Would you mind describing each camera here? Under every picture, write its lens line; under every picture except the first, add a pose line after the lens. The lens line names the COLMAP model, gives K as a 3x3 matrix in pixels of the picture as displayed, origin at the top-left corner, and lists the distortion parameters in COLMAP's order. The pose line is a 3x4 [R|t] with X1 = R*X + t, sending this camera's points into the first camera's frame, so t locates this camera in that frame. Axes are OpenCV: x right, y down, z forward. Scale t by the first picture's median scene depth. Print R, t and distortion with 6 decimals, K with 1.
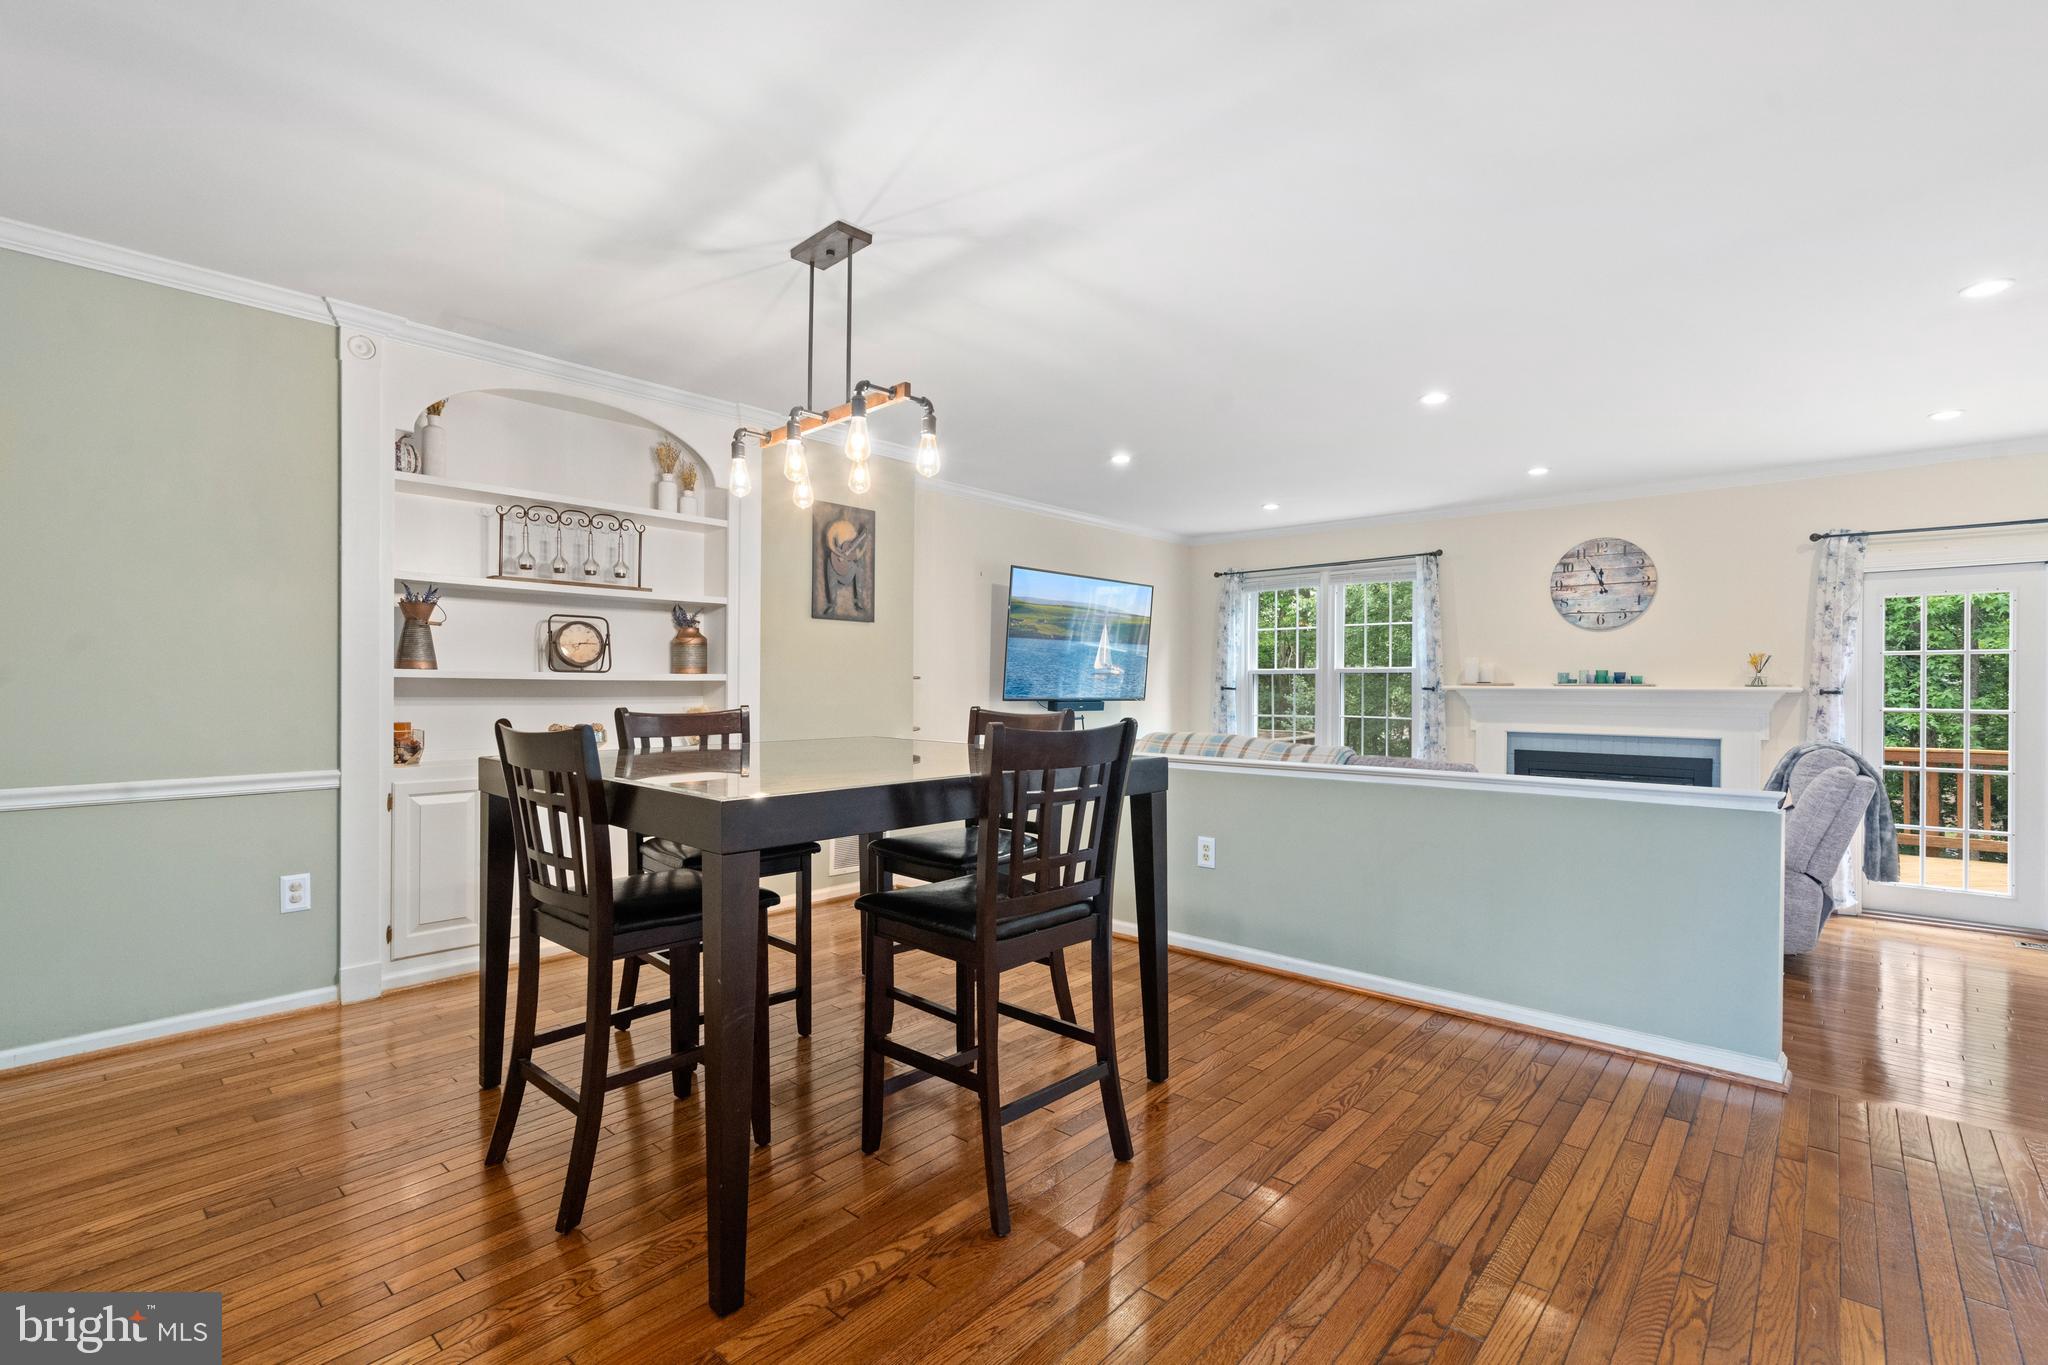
lens RADIAL K [[916.5, 0, 1024.0], [0, 916.5, 682.5], [0, 0, 1]] dist [0.001375, 0.000824]
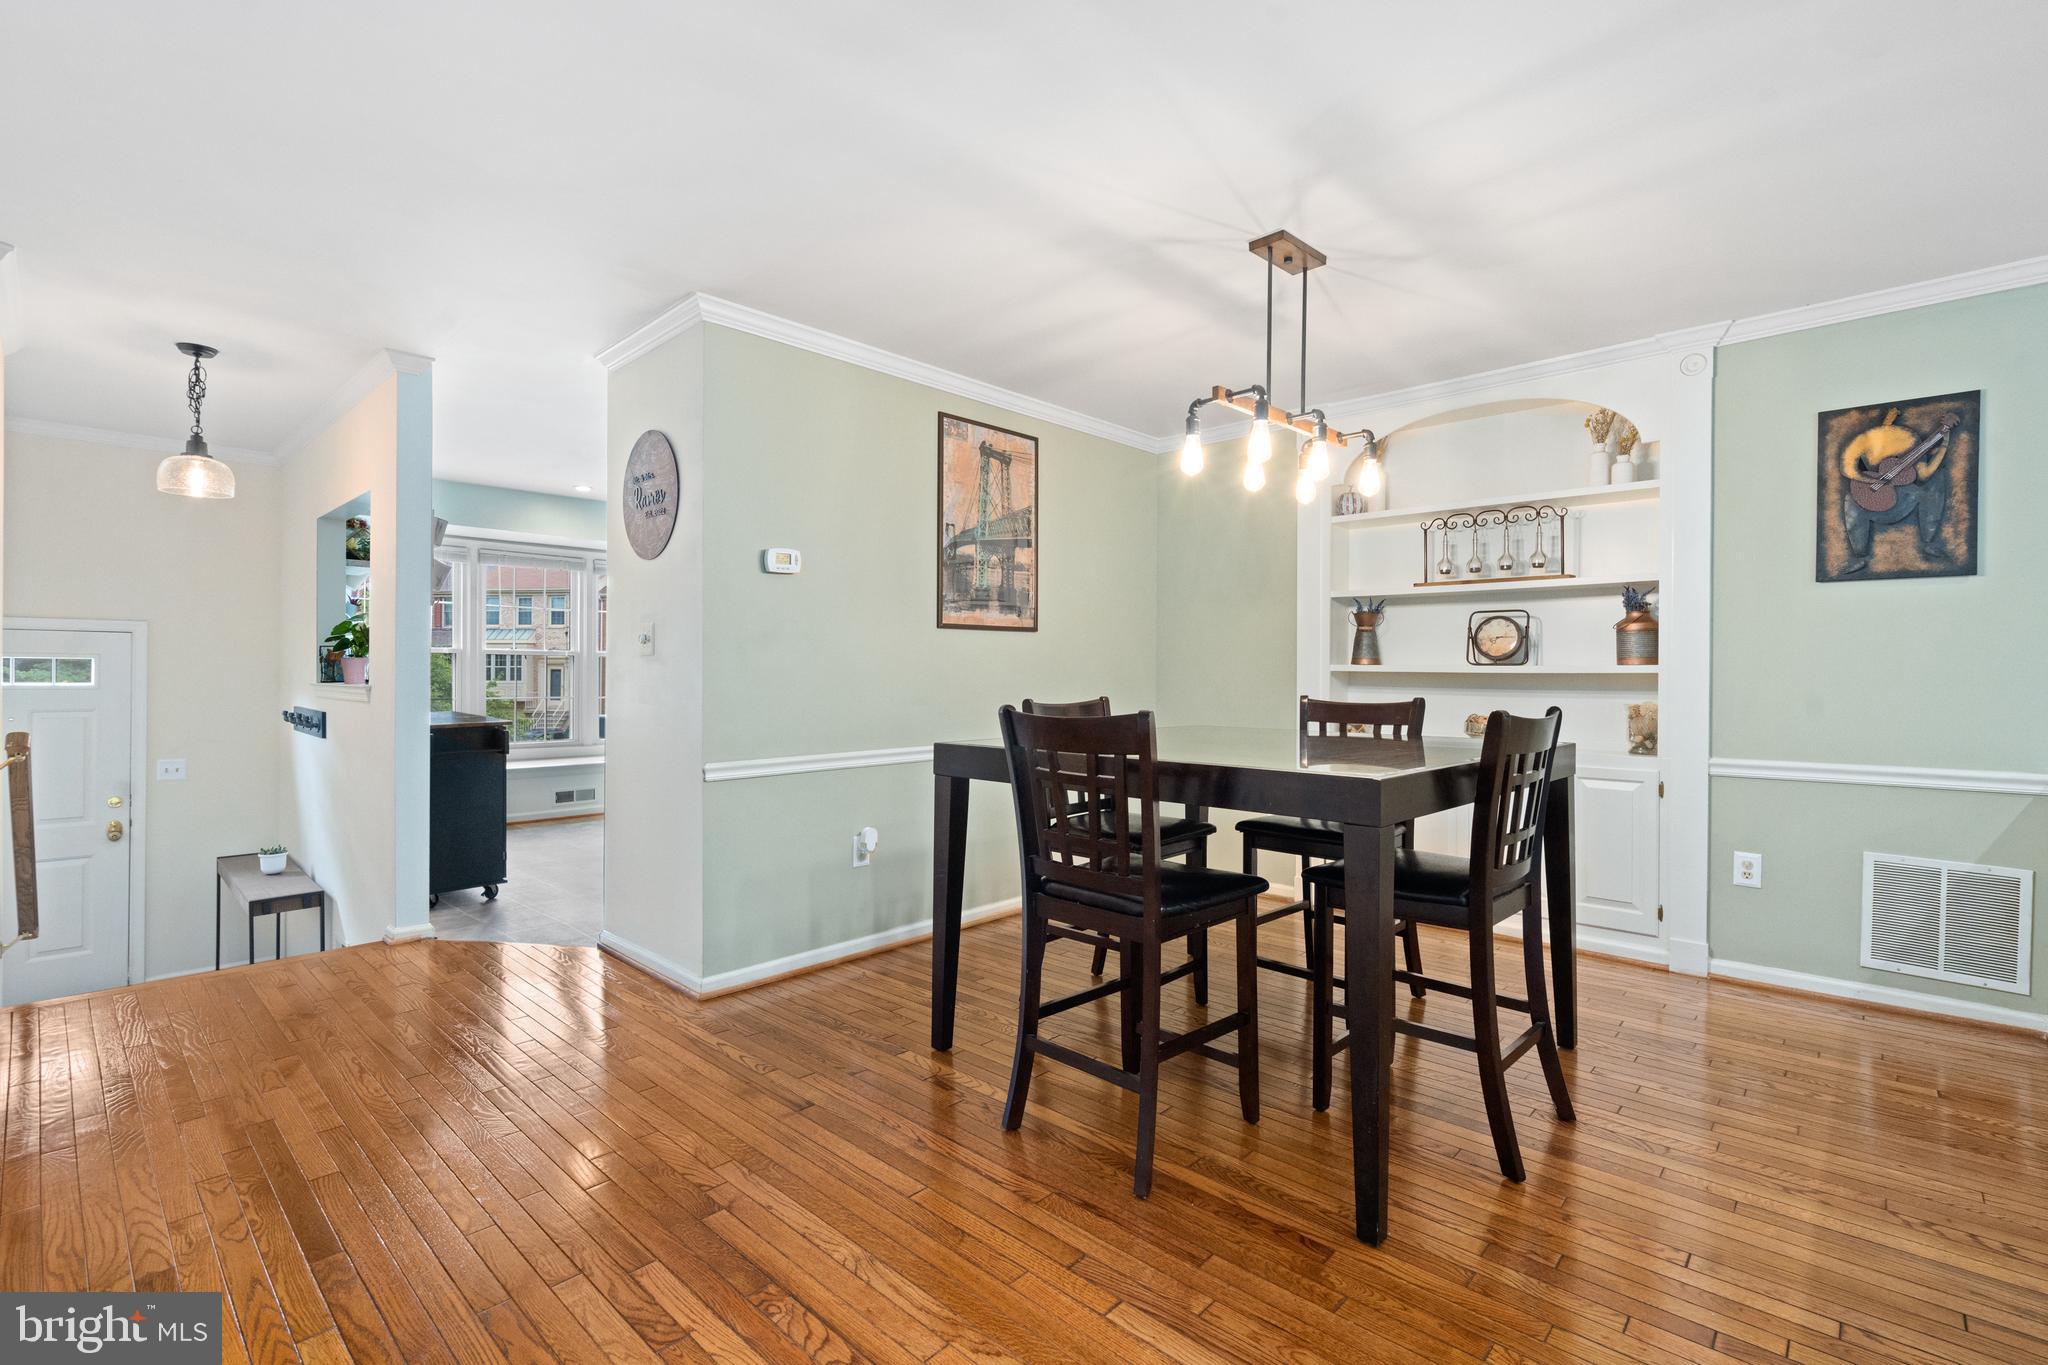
lens RADIAL K [[916.5, 0, 1024.0], [0, 916.5, 682.5], [0, 0, 1]] dist [0.001375, 0.000824]
pose [[-0.026038, 0.006791, -0.999638, 0.569023], [-0.001404, 0.999976, 0.006830, 0.002049], [0.999660, 0.001581, -0.026028, 0.494664]]
